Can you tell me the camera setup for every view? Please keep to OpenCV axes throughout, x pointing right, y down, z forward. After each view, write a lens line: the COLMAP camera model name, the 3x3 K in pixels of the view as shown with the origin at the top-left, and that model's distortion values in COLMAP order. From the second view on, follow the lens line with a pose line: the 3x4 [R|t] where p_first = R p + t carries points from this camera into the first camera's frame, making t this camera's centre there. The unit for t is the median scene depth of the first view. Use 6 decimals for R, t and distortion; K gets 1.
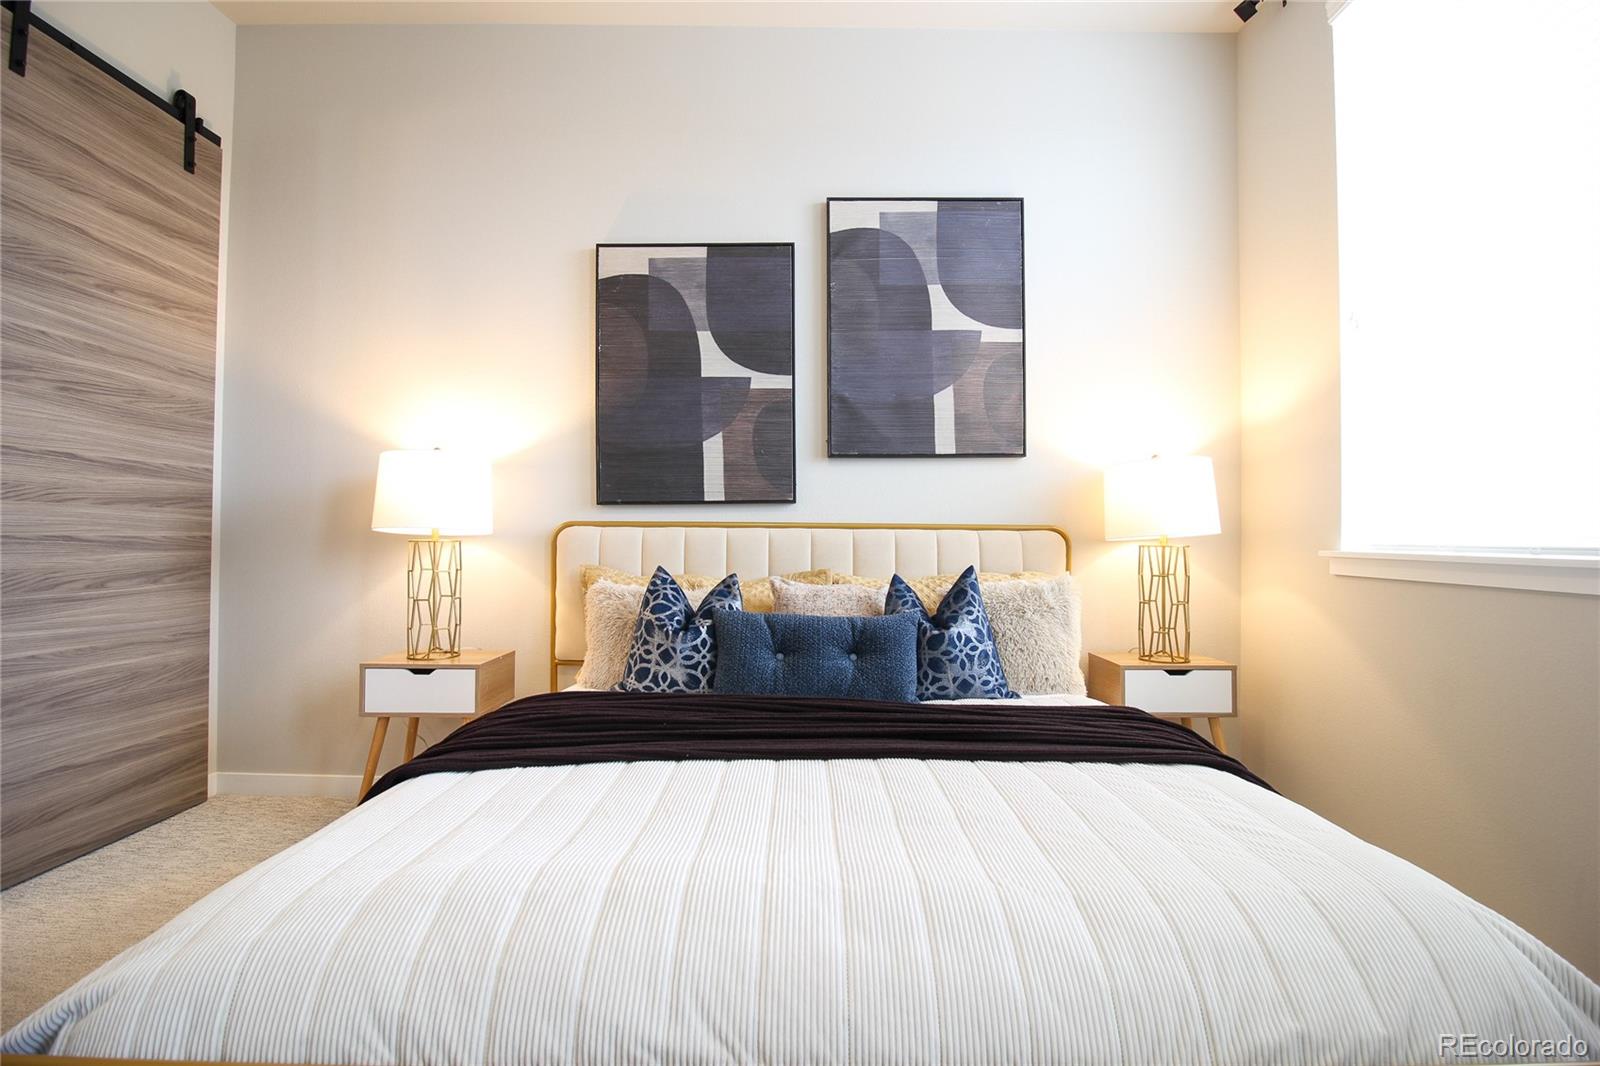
lens RADIAL K [[725.8, 0, 817.4], [0, 725.8, 526.7], [0, 0, 1]] dist [0.000593, -0.011070]
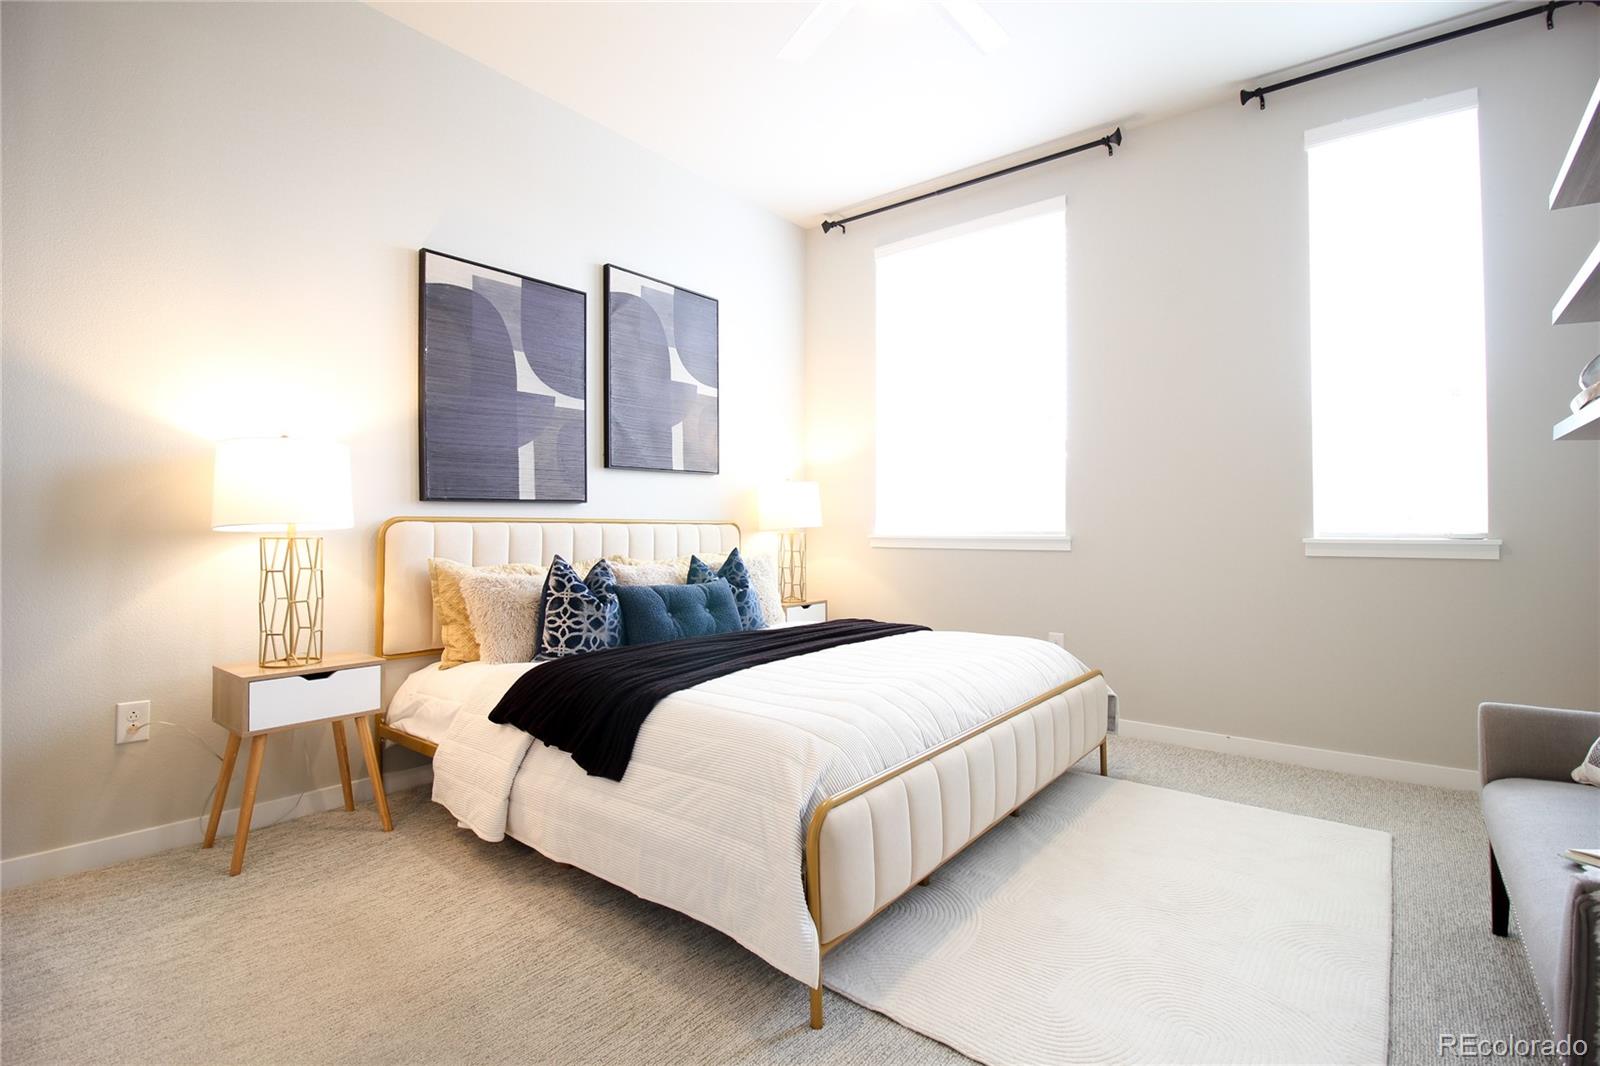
lens RADIAL K [[729.7, 0, 822.2], [0, 729.7, 518.9], [0, 0, 1]] dist [0.000827, -0.018514]
pose [[0.616172, 0.003851, 0.787602, -0.793936], [-0.003067, 0.999992, -0.002489, -0.003944], [-0.787605, -0.000882, 0.616179, -0.087474]]
